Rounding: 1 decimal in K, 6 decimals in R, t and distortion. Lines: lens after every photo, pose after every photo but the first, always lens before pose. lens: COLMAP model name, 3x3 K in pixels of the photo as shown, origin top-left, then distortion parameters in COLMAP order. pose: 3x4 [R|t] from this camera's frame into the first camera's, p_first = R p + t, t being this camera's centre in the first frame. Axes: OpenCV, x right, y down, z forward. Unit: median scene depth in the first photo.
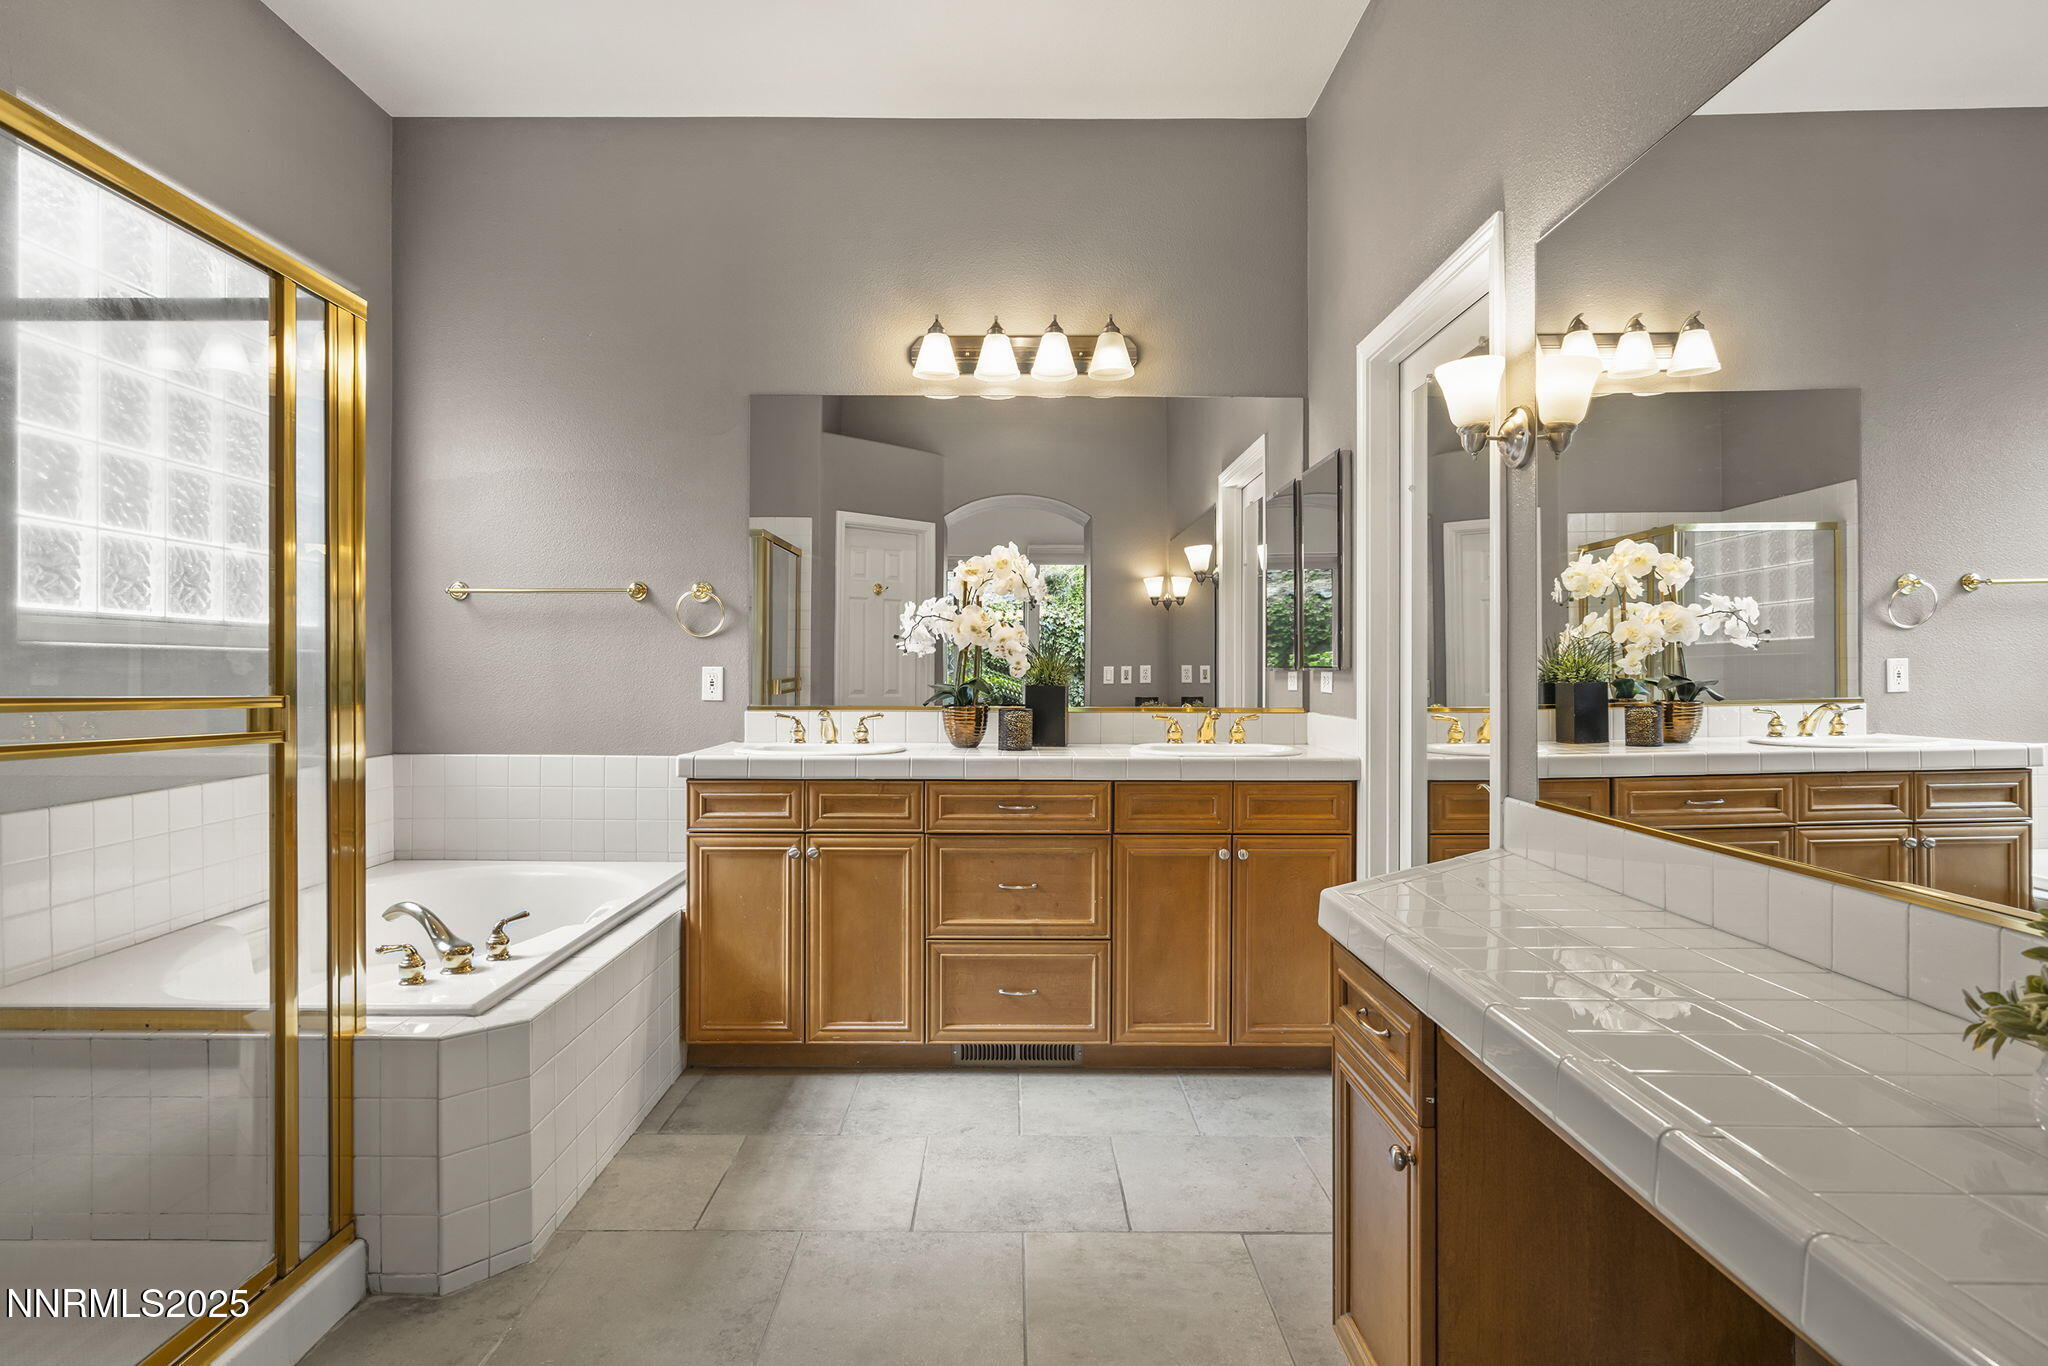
lens RADIAL K [[937.1, 0, 1016.3], [0, 937.1, 678.1], [0, 0, 1]] dist [-0.005036, 0.000085]
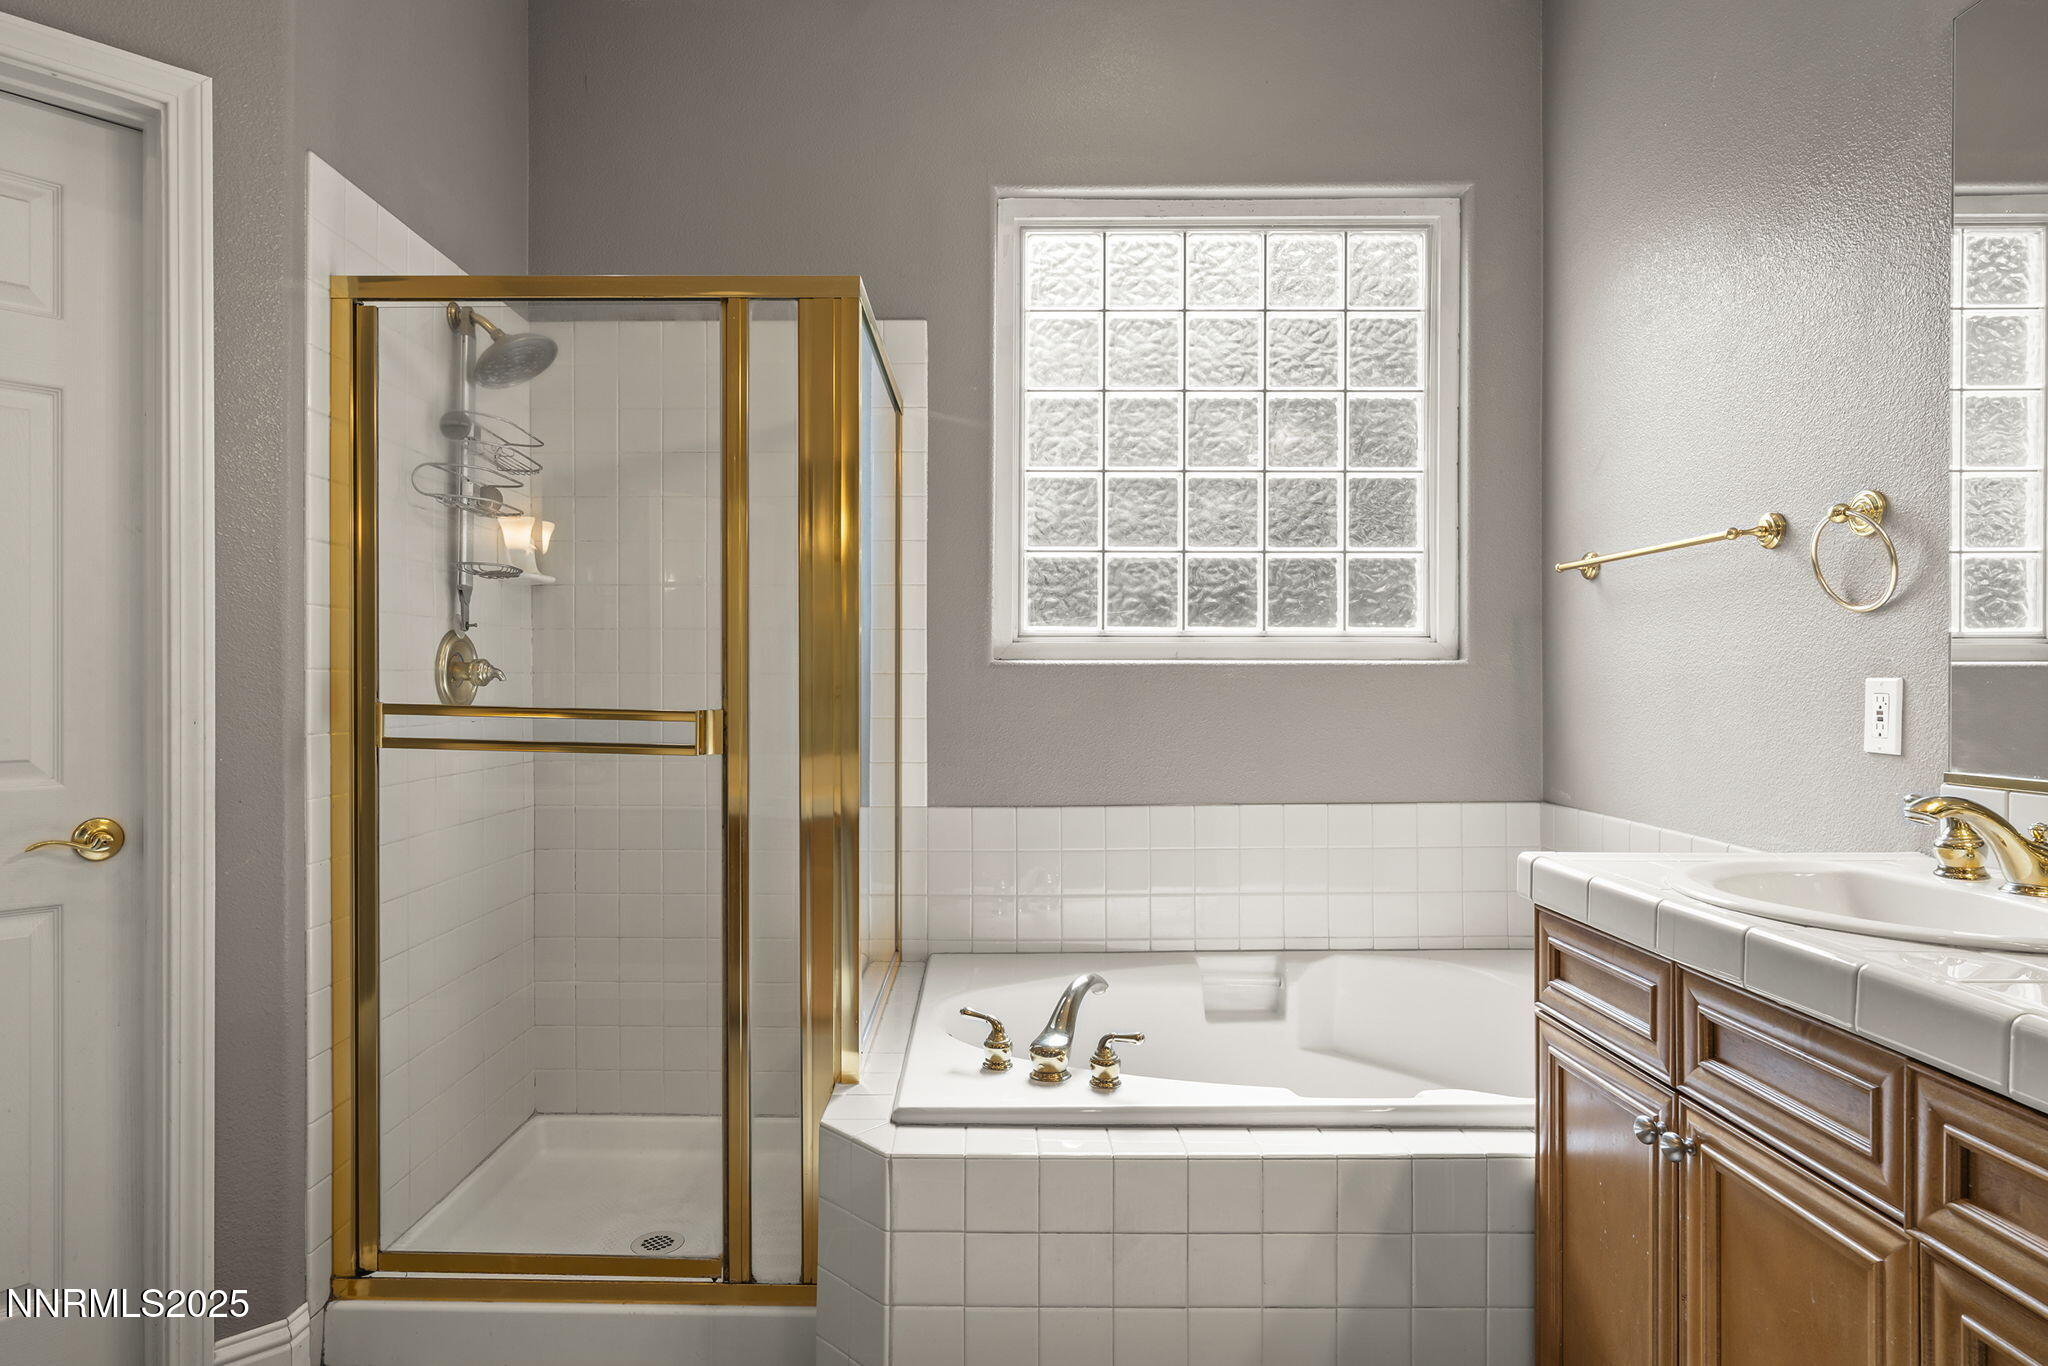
lens RADIAL K [[1177.7, 0, 1024.0], [0, 1177.7, 683.0], [0, 0, 1]] dist [-0.001697, 0.000438]
pose [[0.008769, -0.001301, -0.999961, 0.330243], [-0.008033, 0.999967, -0.001371, -0.007922], [0.999929, 0.008045, 0.008759, 0.859241]]
